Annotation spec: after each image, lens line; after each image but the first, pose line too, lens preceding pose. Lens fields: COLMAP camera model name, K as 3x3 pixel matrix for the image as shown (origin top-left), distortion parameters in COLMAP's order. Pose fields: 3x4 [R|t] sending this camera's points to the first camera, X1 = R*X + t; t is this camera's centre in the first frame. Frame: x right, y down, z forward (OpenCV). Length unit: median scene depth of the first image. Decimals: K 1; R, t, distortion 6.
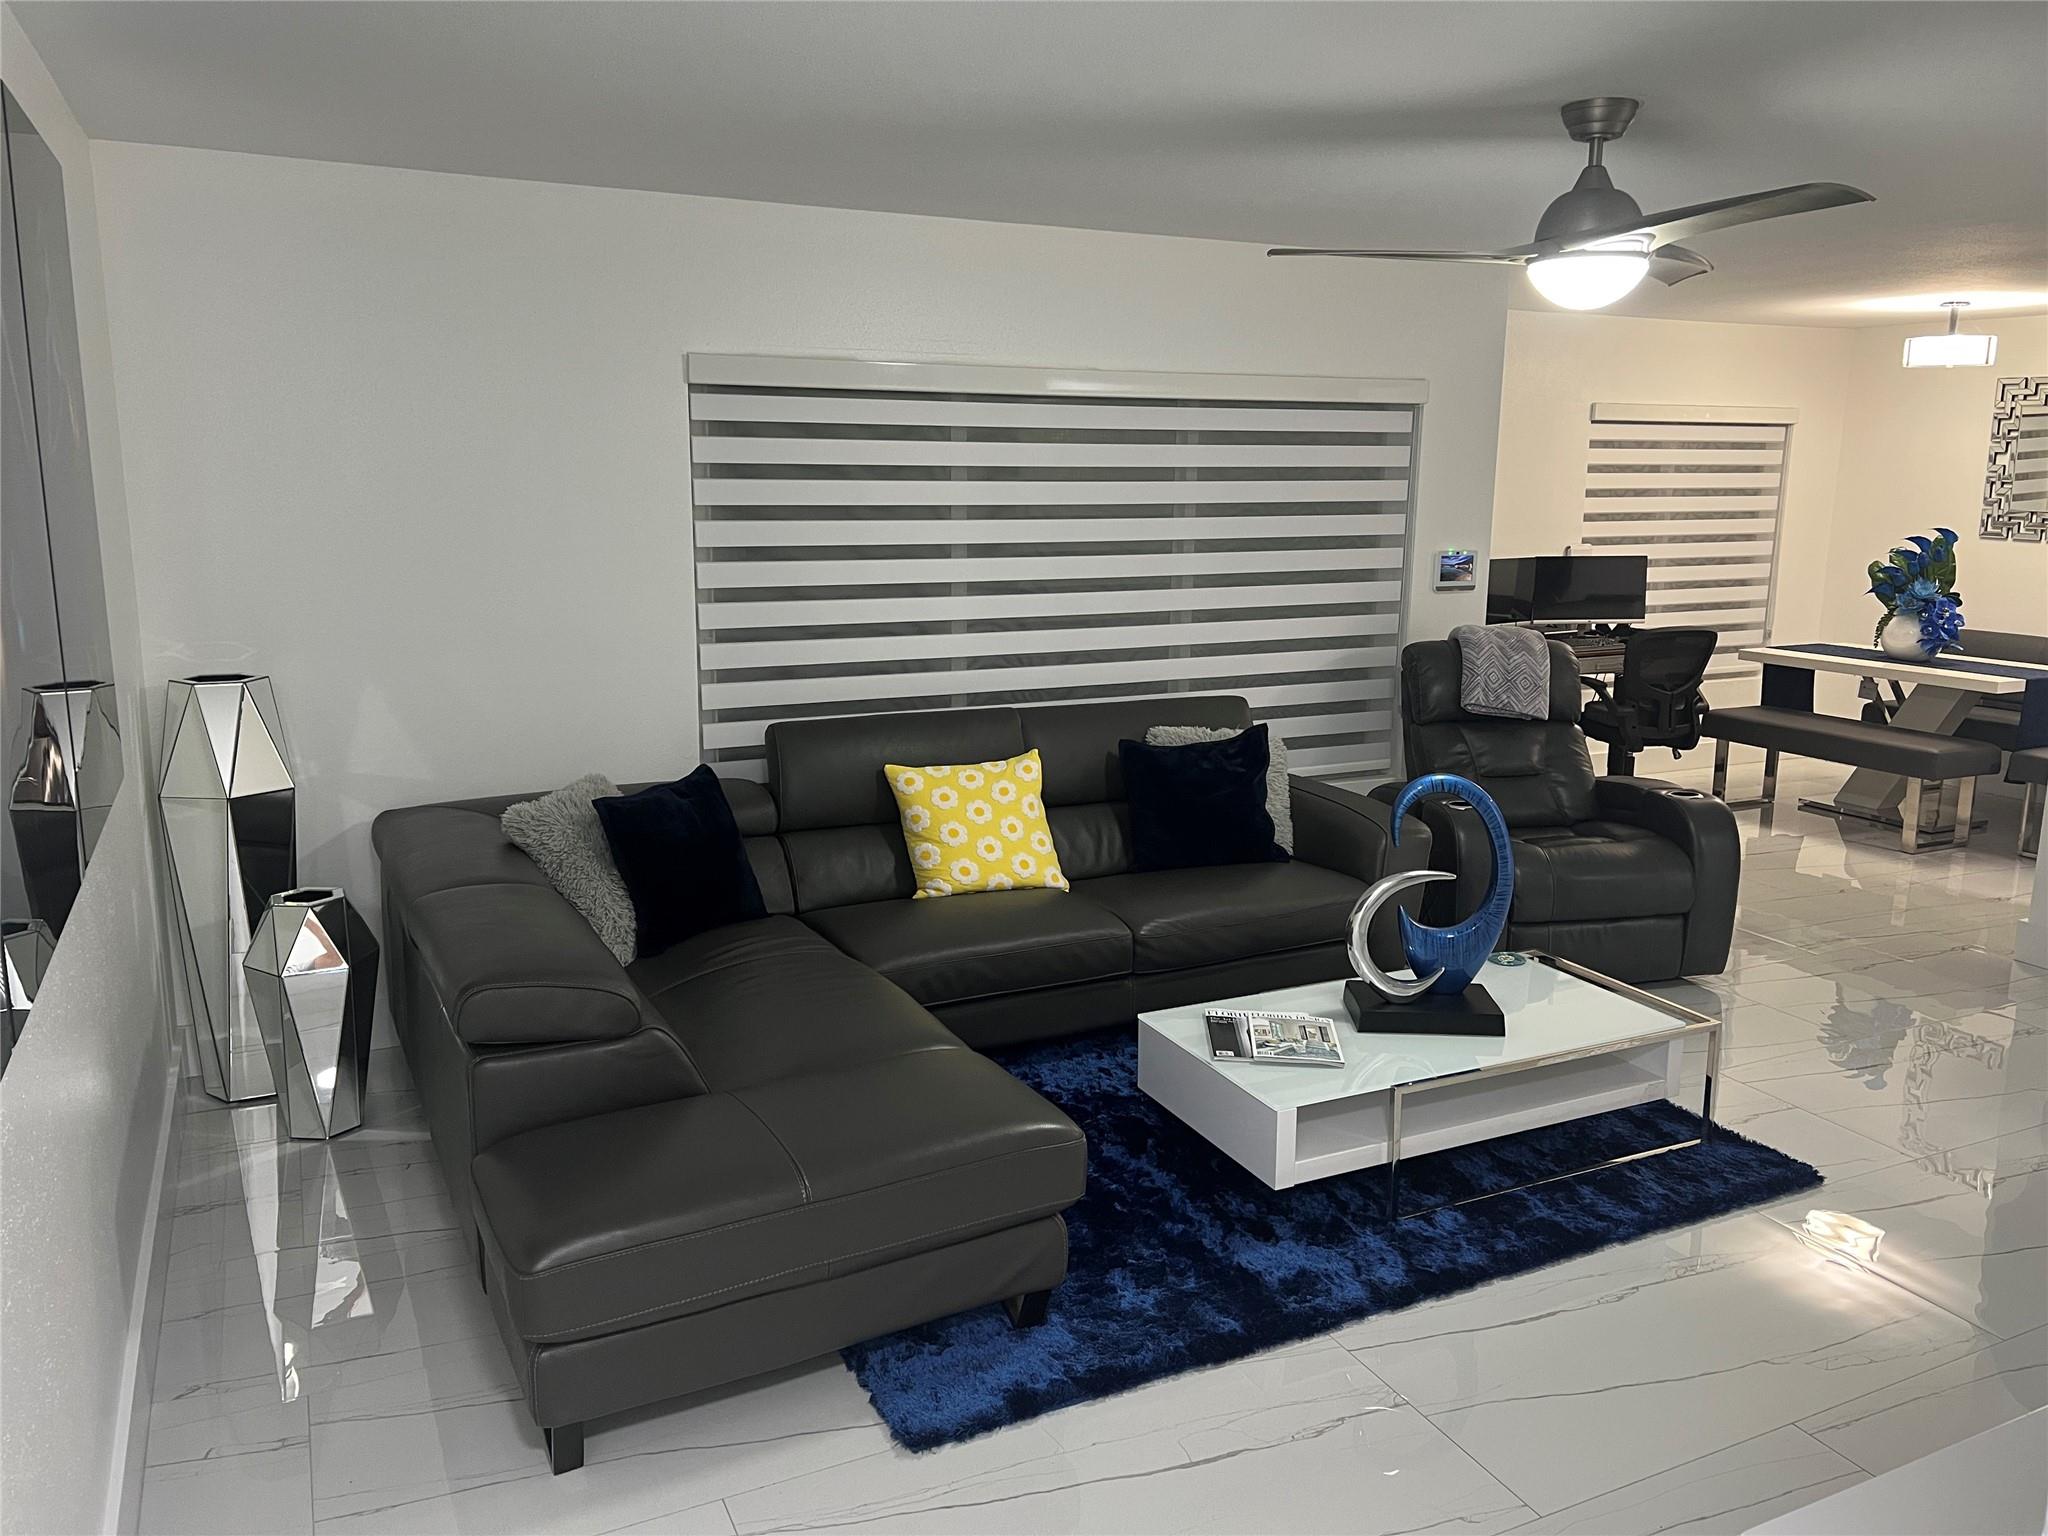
lens RADIAL K [[1551.5, 0, 1021.9], [0, 1551.5, 764.5], [0, 0, 1]] dist [0.027930, -0.031463]
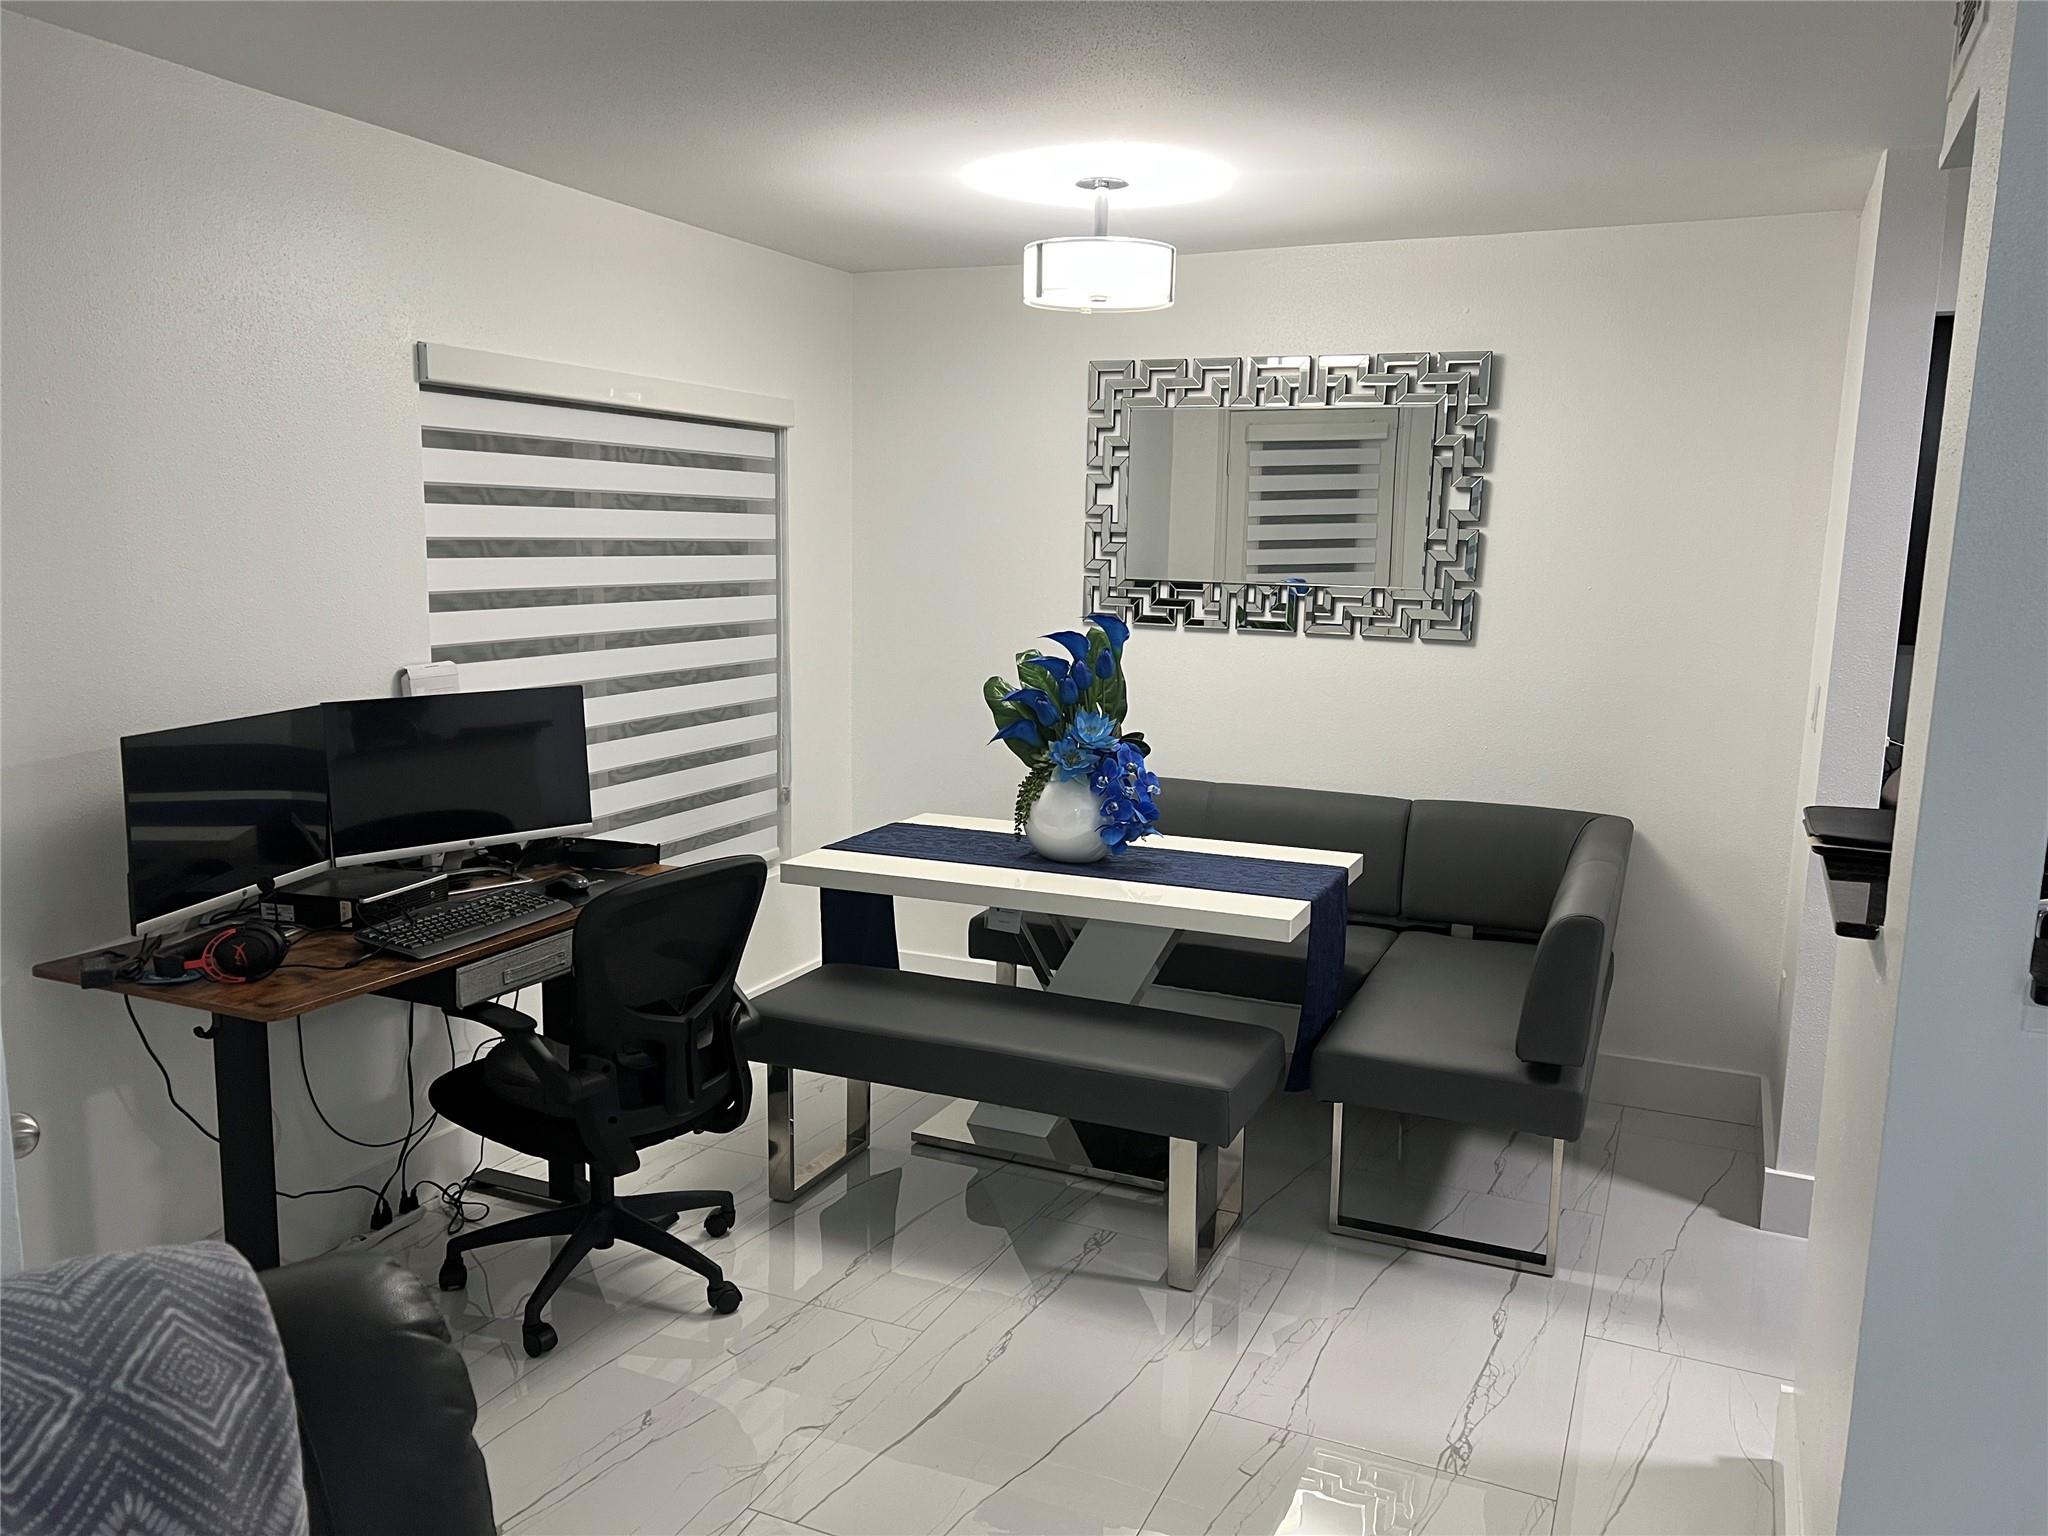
lens RADIAL K [[1551.5, 0, 1020.9], [0, 1551.5, 773.0], [0, 0, 1]] dist [0.027930, -0.031463]
pose [[0.769800, -0.092682, 0.631520, 0.218589], [0.111633, 0.993702, 0.009759, -0.102119], [-0.628447, 0.062986, 0.775298, 0.587958]]
